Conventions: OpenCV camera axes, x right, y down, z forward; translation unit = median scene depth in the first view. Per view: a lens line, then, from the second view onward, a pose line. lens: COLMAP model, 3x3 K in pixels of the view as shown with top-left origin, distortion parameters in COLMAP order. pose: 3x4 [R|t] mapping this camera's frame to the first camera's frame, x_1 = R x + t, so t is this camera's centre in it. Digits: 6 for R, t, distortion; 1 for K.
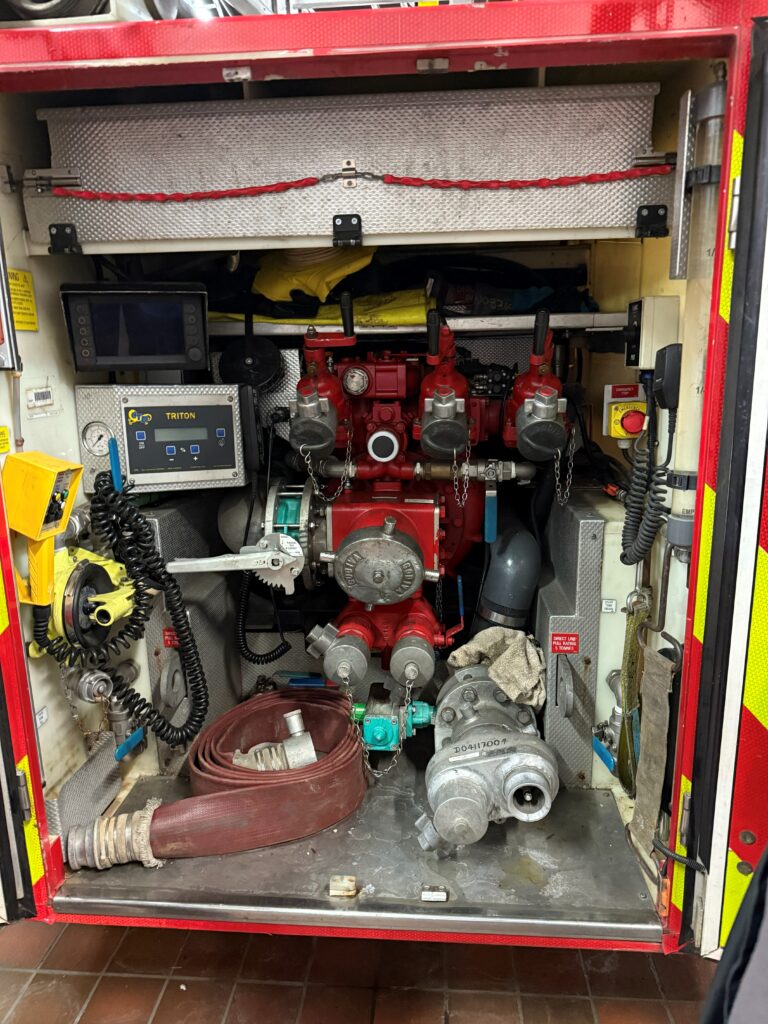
lens RADIAL K [[722.9, 0, 379.3], [0, 722.9, 520.7], [0, 0, 1]] dist [0.031088, -0.044599]
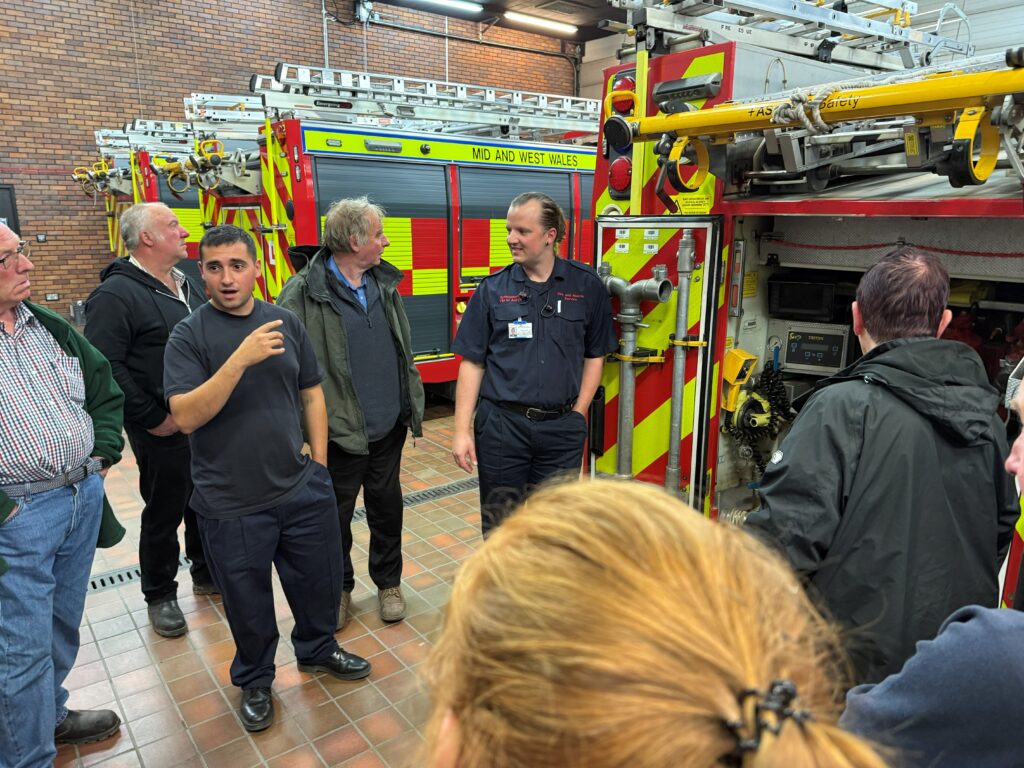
lens RADIAL K [[722.9, 0, 507.8], [0, 722.9, 387.1], [0, 0, 1]] dist [0.031088, -0.044599]
pose [[0.664017, 0.192656, -0.722472, 0.728788], [-0.177726, 0.979211, 0.097772, -0.064134], [0.726289, 0.063480, 0.684452, -1.130796]]
